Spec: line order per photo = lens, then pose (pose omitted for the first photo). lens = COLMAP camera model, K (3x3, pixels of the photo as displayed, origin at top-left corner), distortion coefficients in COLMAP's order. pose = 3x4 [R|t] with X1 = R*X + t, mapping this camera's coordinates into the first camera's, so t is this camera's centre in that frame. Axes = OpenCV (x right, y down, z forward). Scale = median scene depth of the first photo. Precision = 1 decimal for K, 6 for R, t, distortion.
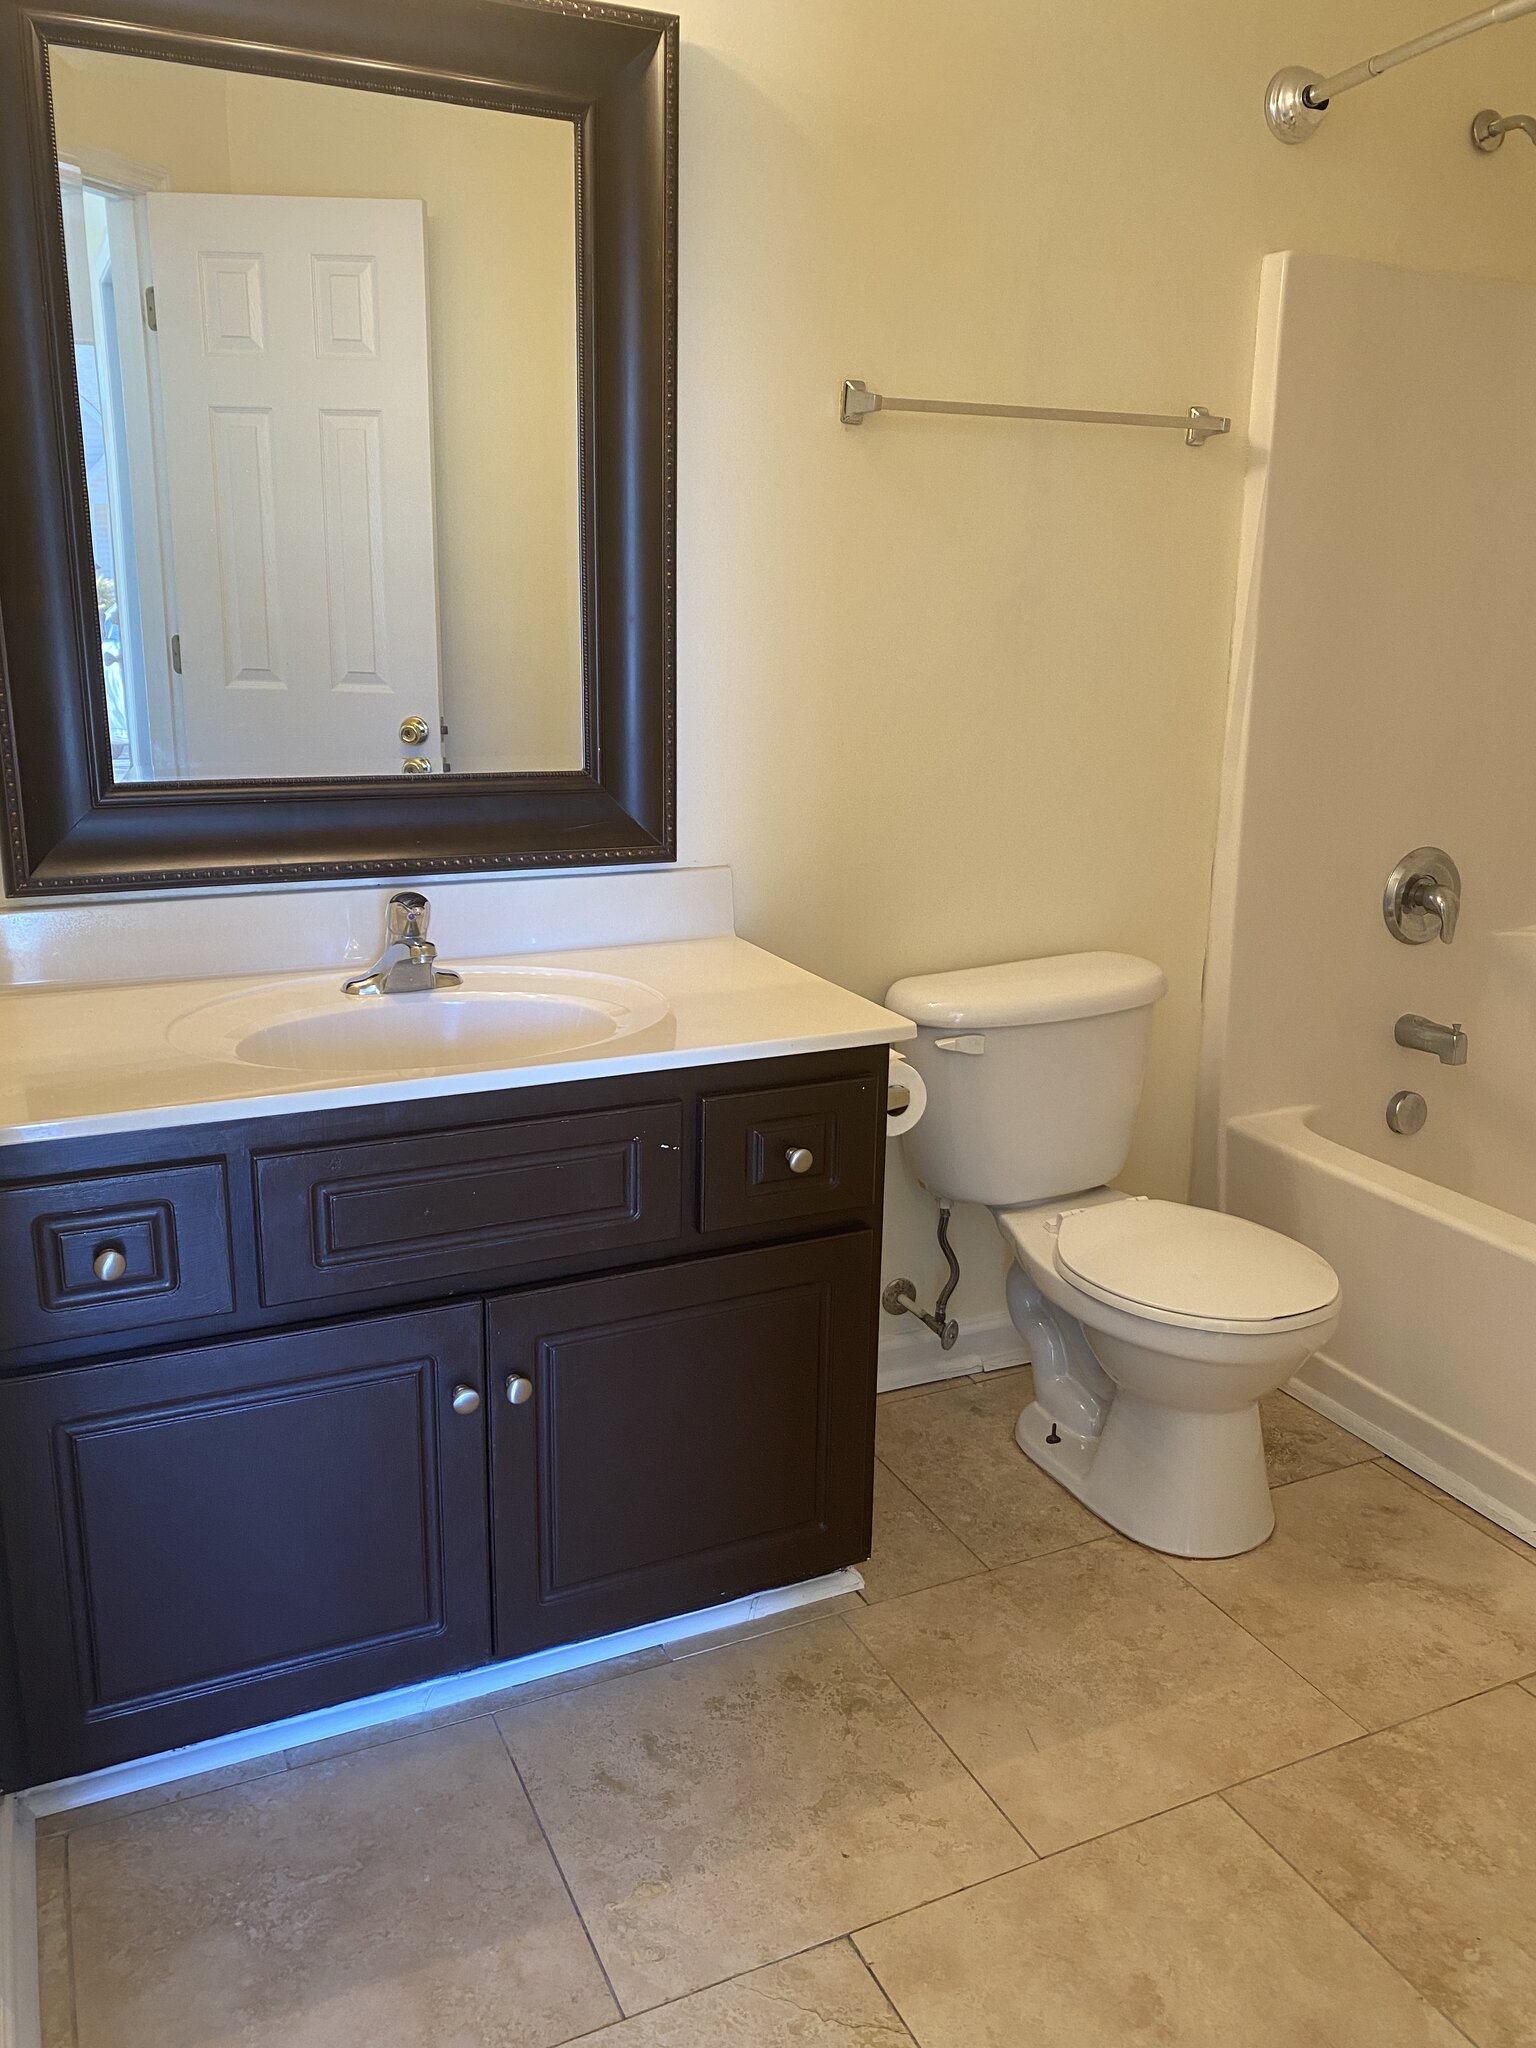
lens RADIAL K [[1553.3, 0, 758.3], [0, 1553.3, 1017.4], [0, 0, 1]] dist [0.033639, -0.052599]
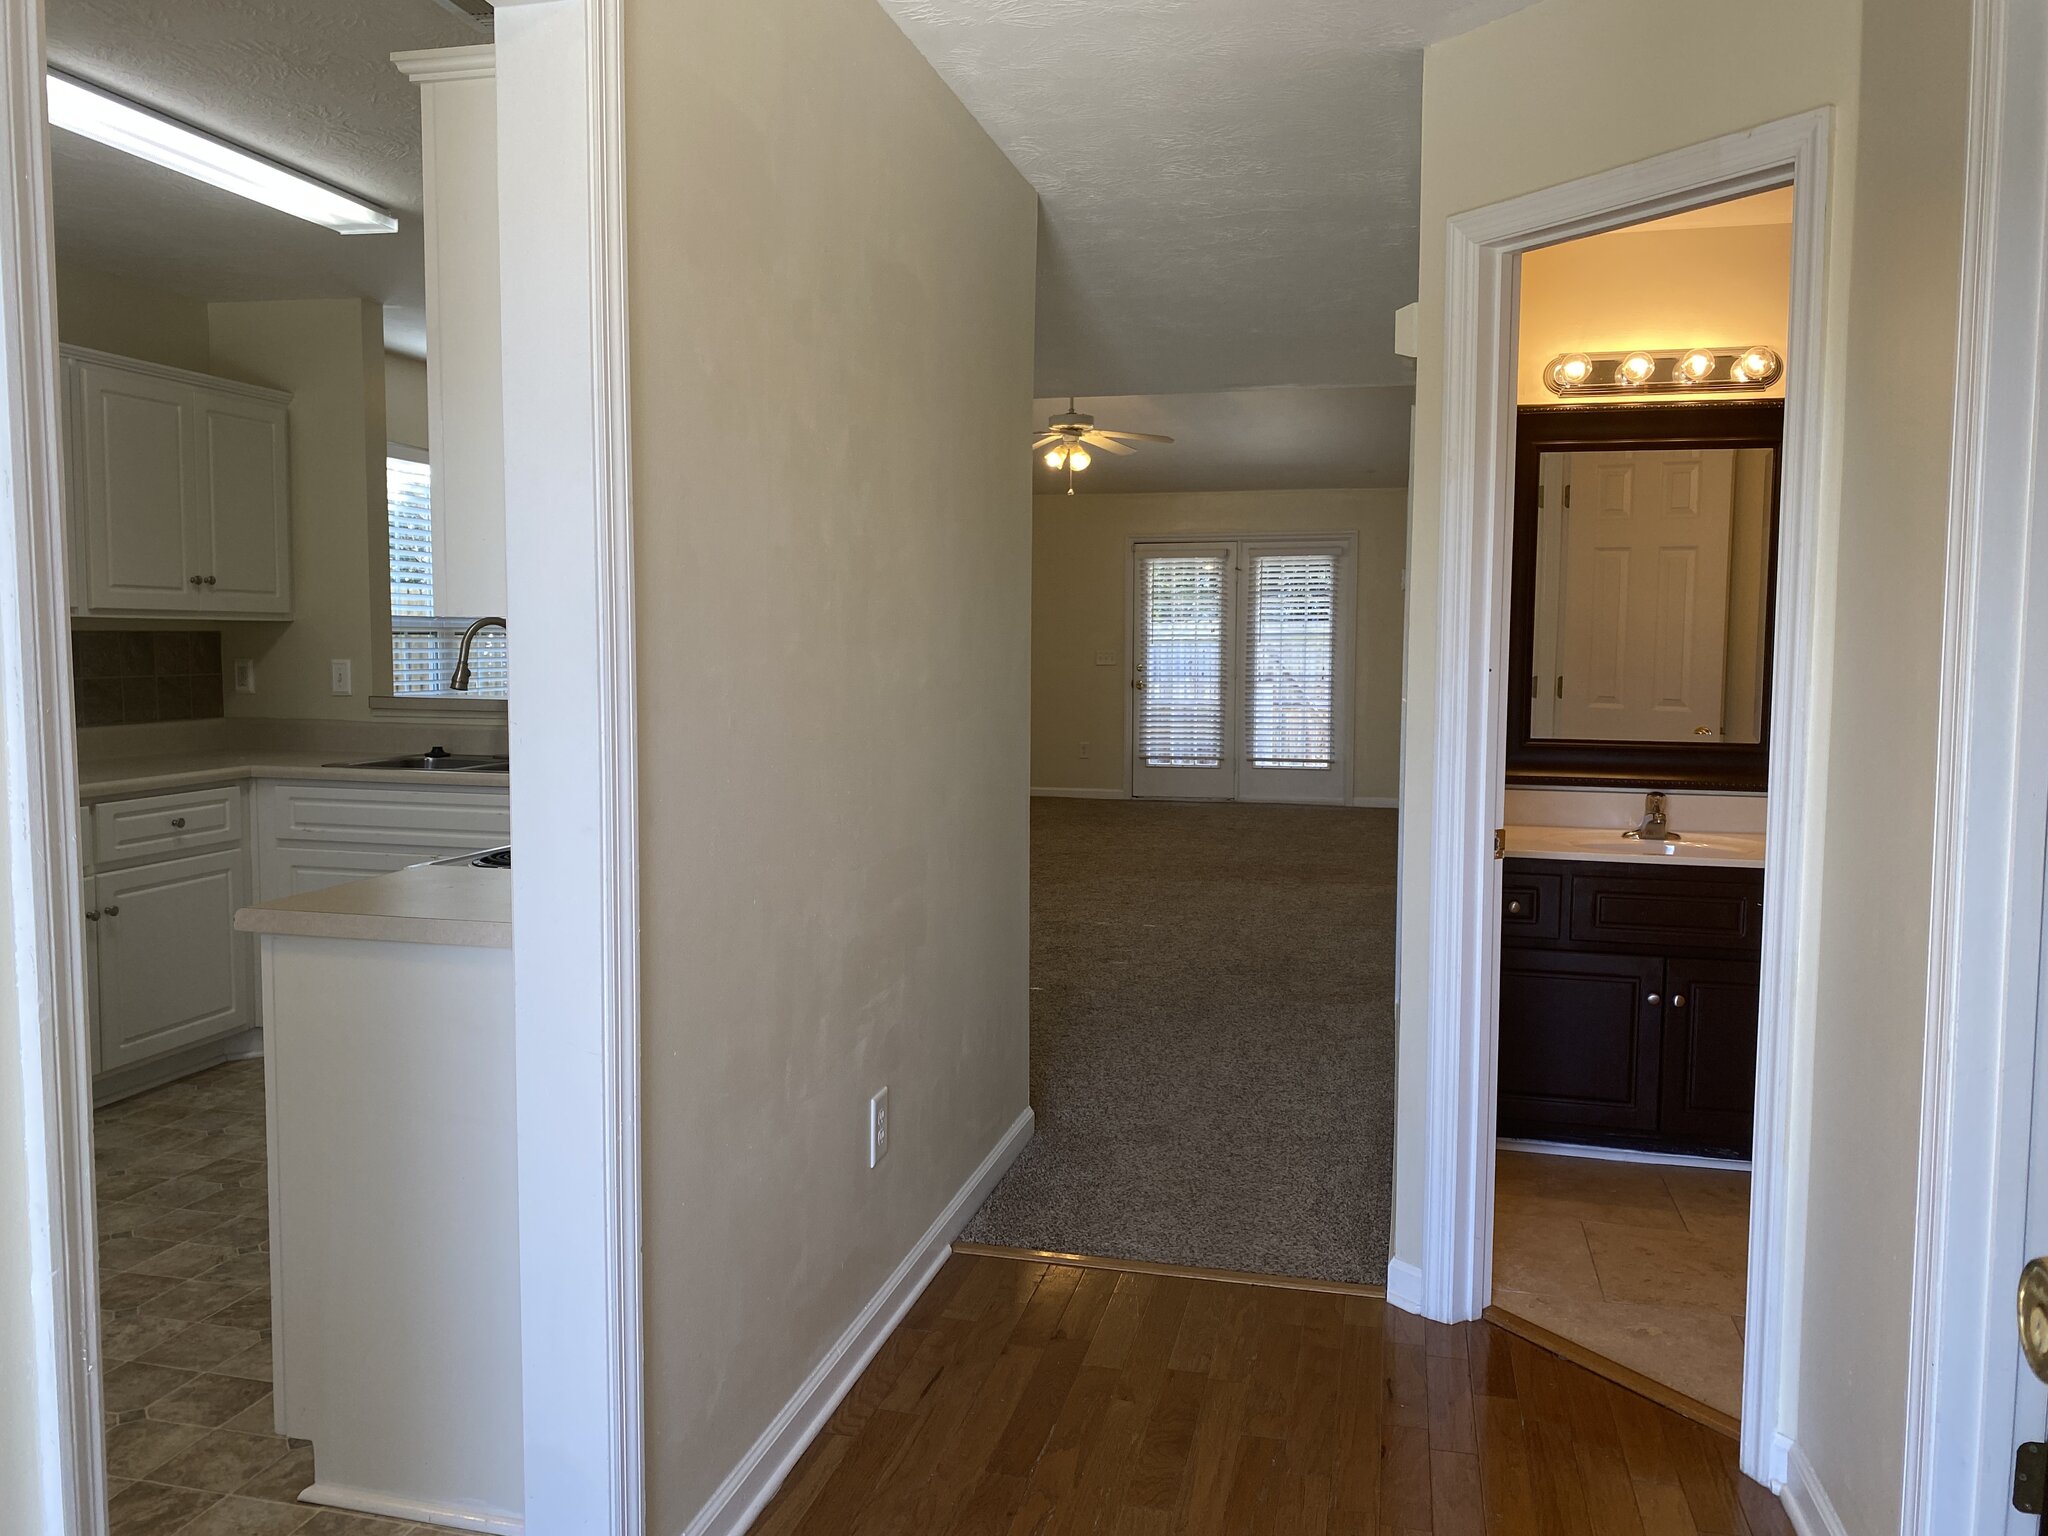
lens RADIAL K [[1553.3, 0, 1041.8], [0, 1553.3, 767.8], [0, 0, 1]] dist [0.033639, -0.052599]
pose [[0.787662, 0.040008, -0.614807, 0.433310], [-0.150223, 0.980243, -0.128671, 0.294070], [0.597512, 0.193707, 0.778111, -1.205533]]
